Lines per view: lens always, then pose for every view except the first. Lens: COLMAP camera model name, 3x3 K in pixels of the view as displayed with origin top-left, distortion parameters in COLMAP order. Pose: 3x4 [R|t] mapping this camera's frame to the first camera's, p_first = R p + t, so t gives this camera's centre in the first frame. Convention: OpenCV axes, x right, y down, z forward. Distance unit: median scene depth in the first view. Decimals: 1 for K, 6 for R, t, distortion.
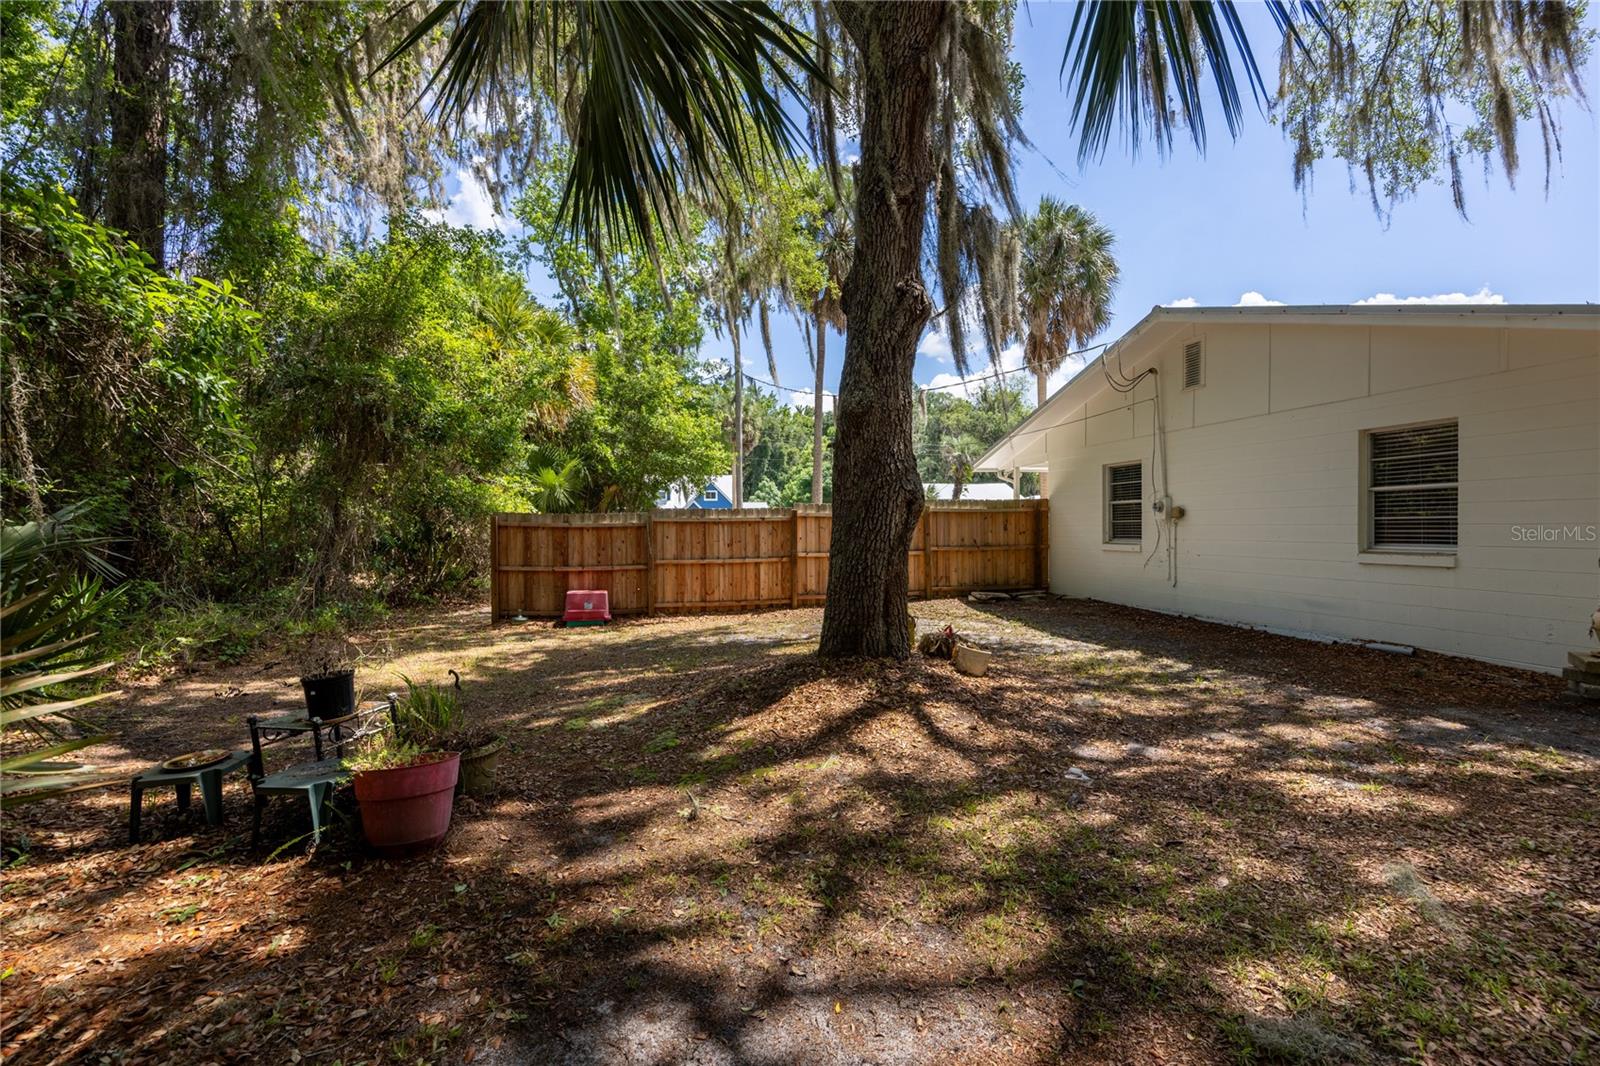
lens RADIAL K [[707.8, 0, 800.0], [0, 707.8, 533.0], [0, 0, 1]] dist [-0.010608, 0.000018]
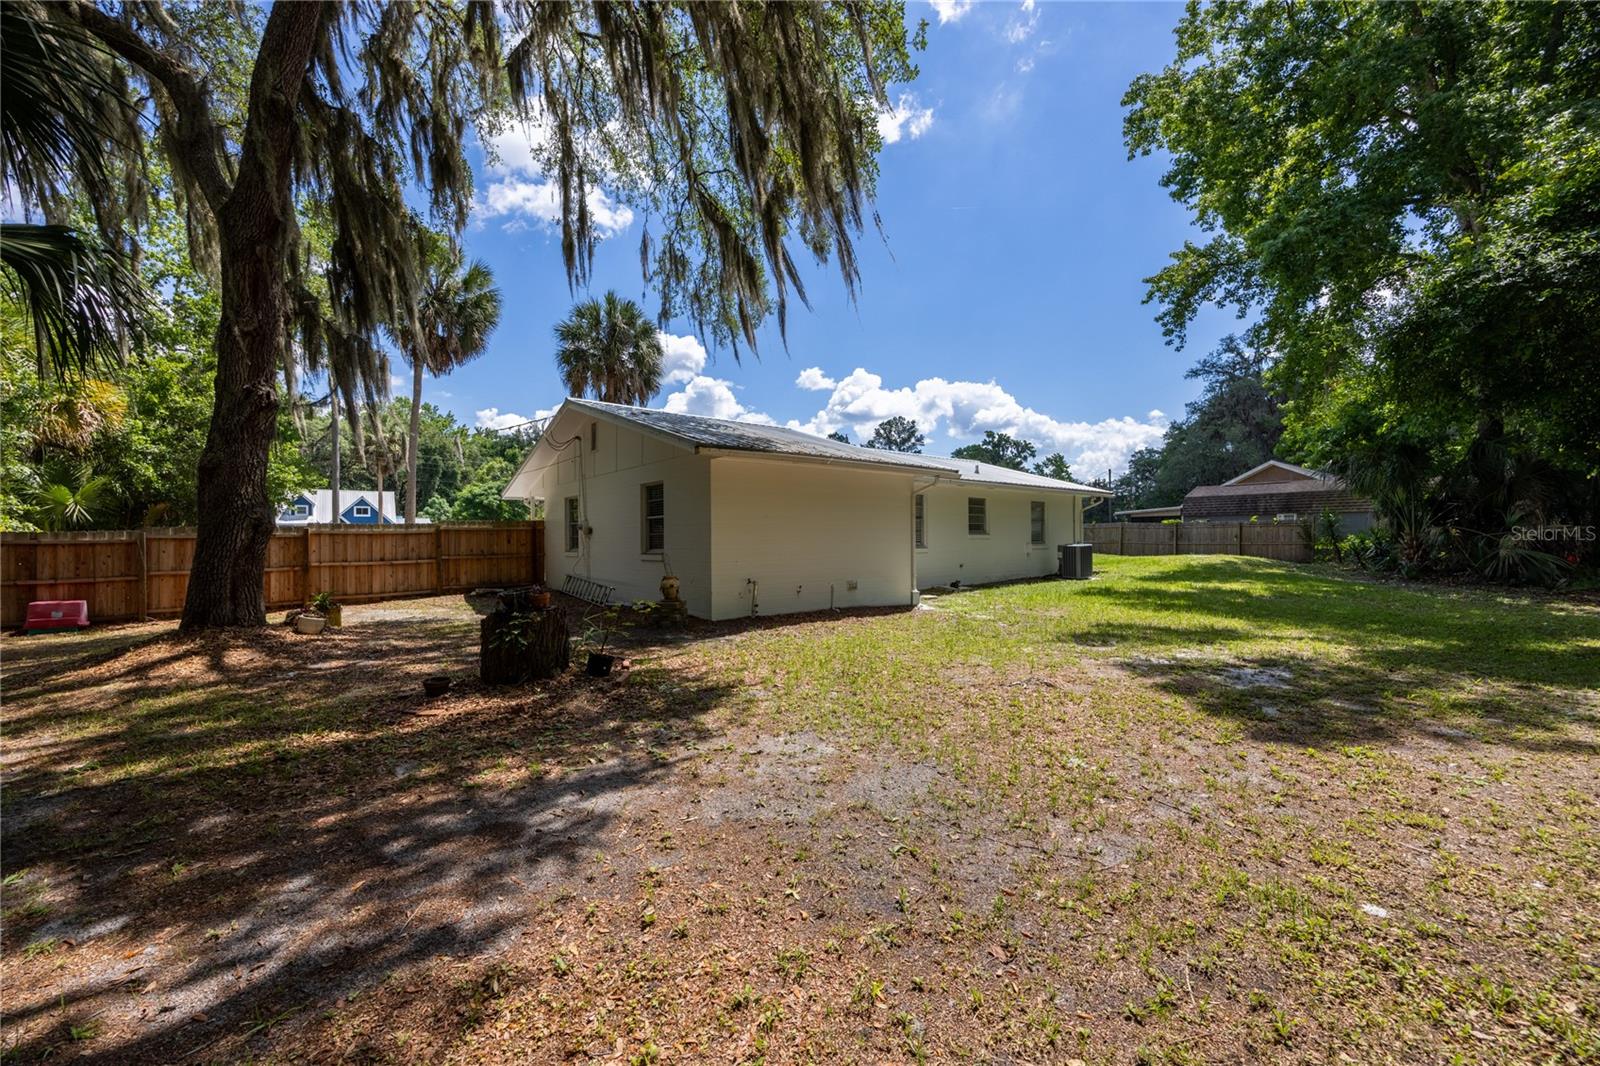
lens RADIAL K [[619.9, 0, 797.1], [0, 619.9, 539.0], [0, 0, 1]] dist [0.000663, 0.000079]
pose [[0.904368, -0.006018, 0.426712, 0.303535], [0.010711, 0.999906, -0.008599, 0.004652], [-0.426620, 0.012347, 0.904347, -0.344295]]
